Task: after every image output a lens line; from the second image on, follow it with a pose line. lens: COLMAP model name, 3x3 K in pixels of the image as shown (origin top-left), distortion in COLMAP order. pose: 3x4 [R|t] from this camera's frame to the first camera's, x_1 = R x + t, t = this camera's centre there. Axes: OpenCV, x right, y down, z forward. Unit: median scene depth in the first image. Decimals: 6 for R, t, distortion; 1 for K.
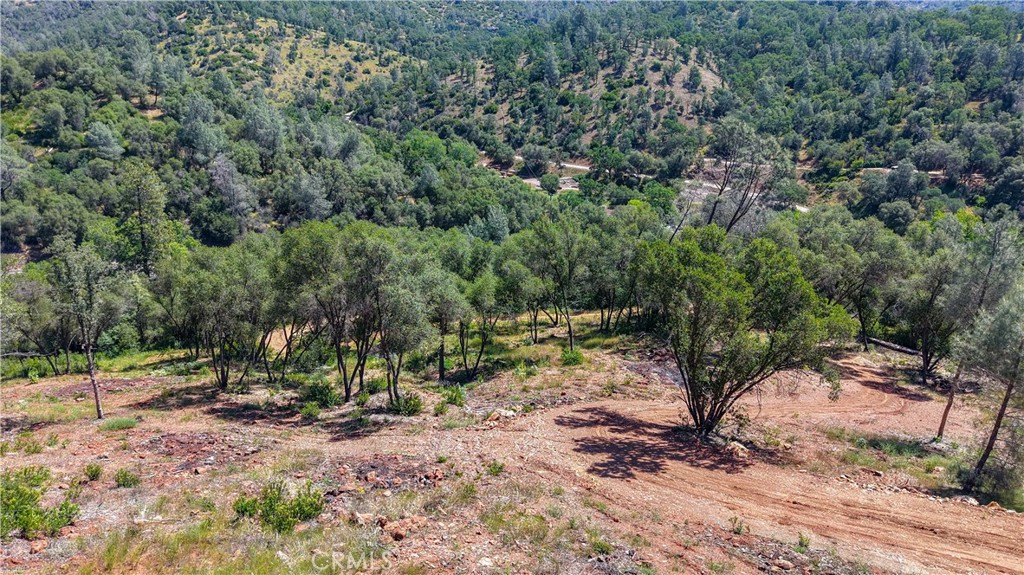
lens RADIAL K [[678.2, 0, 512.0], [0, 678.2, 287.5], [0, 0, 1]] dist [0.031893, -0.034964]
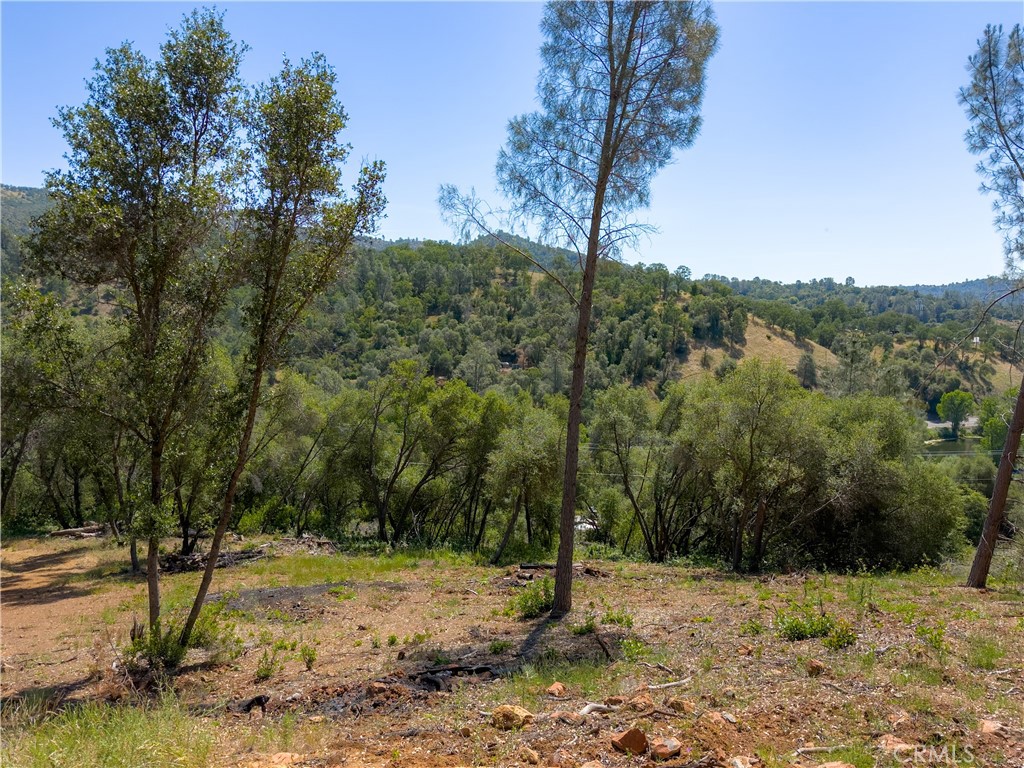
lens RADIAL K [[706.0, 0, 514.6], [0, 706.0, 390.9], [0, 0, 1]] dist [0.120550, -0.199907]
pose [[0.808537, -0.076893, 0.583400, 0.135743], [0.204676, 0.966269, -0.156305, 0.039582], [-0.551703, 0.245786, 0.797003, 0.088367]]
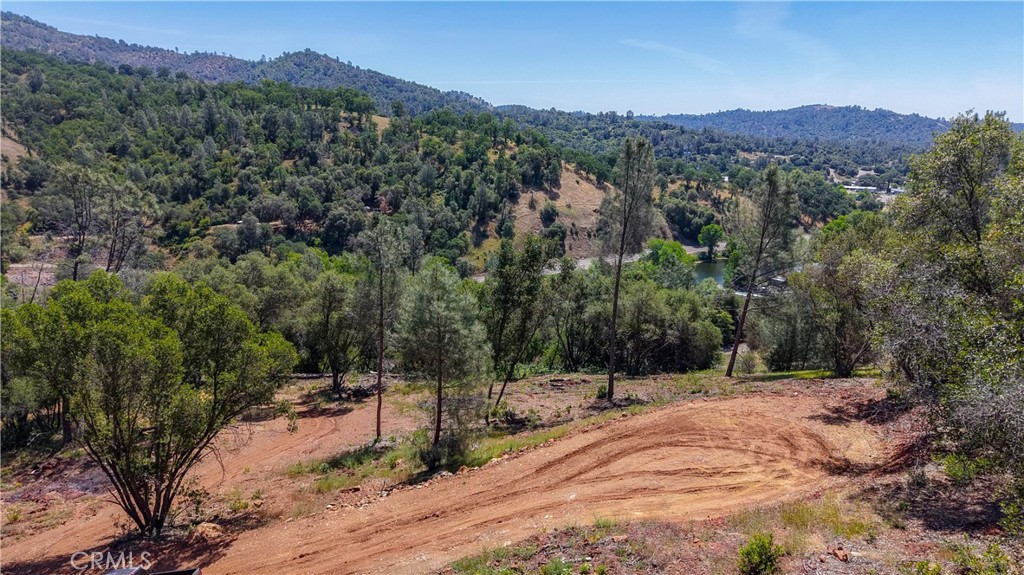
lens RADIAL K [[681.8, 0, 498.7], [0, 681.8, 288.6], [0, 0, 1]] dist [0.032324, -0.036667]
pose [[0.633594, -0.177417, 0.753048, -0.002156], [0.249987, 0.968087, 0.017747, 0.004883], [-0.732164, 0.177007, 0.657726, 0.025508]]
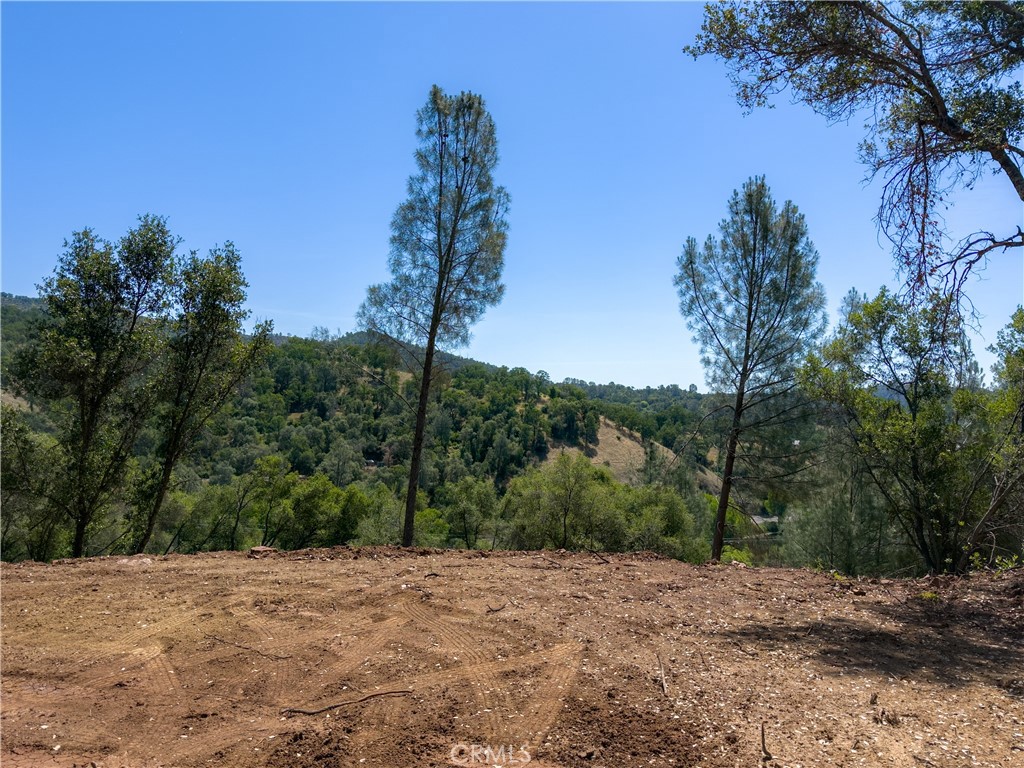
lens RADIAL K [[705.1, 0, 521.4], [0, 705.1, 387.7], [0, 0, 1]] dist [0.137080, -0.197054]
pose [[0.680601, 0.024239, 0.732253, 0.119624], [0.235599, 0.939127, -0.250067, 0.046554], [-0.693740, 0.342714, 0.633460, 0.063652]]
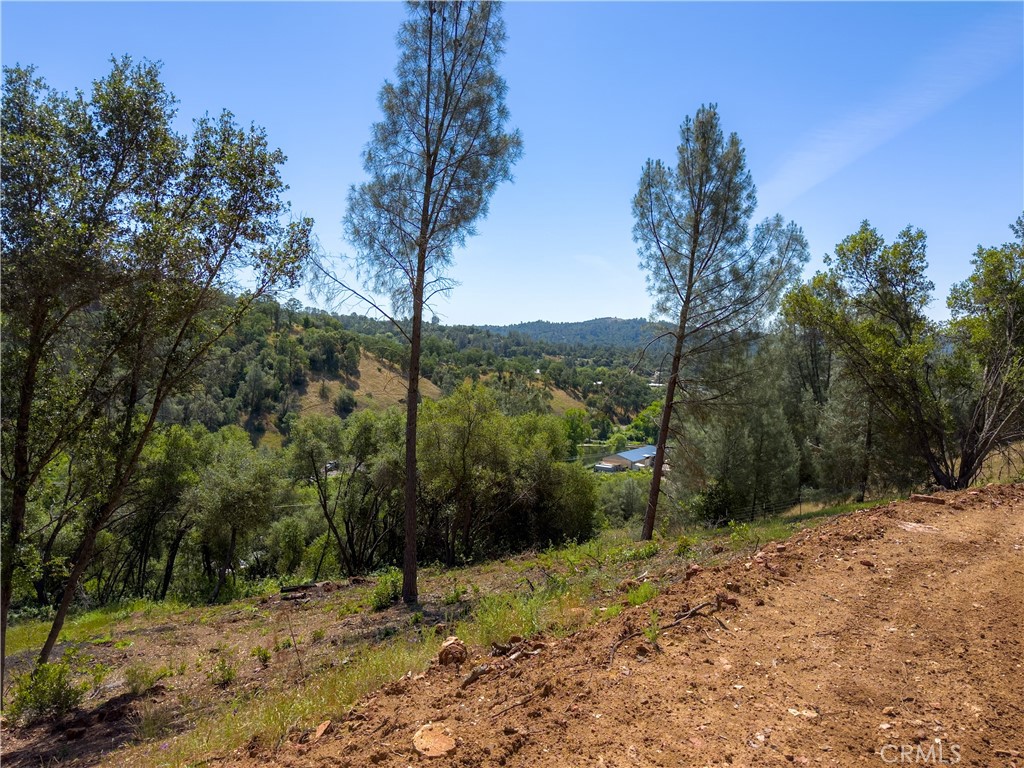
lens RADIAL K [[706.0, 0, 514.6], [0, 706.0, 390.9], [0, 0, 1]] dist [0.120550, -0.199907]
pose [[0.381653, -0.061584, 0.922252, 0.105997], [0.295724, 0.953468, -0.058710, 0.035902], [-0.875722, 0.295139, 0.382105, 0.097743]]
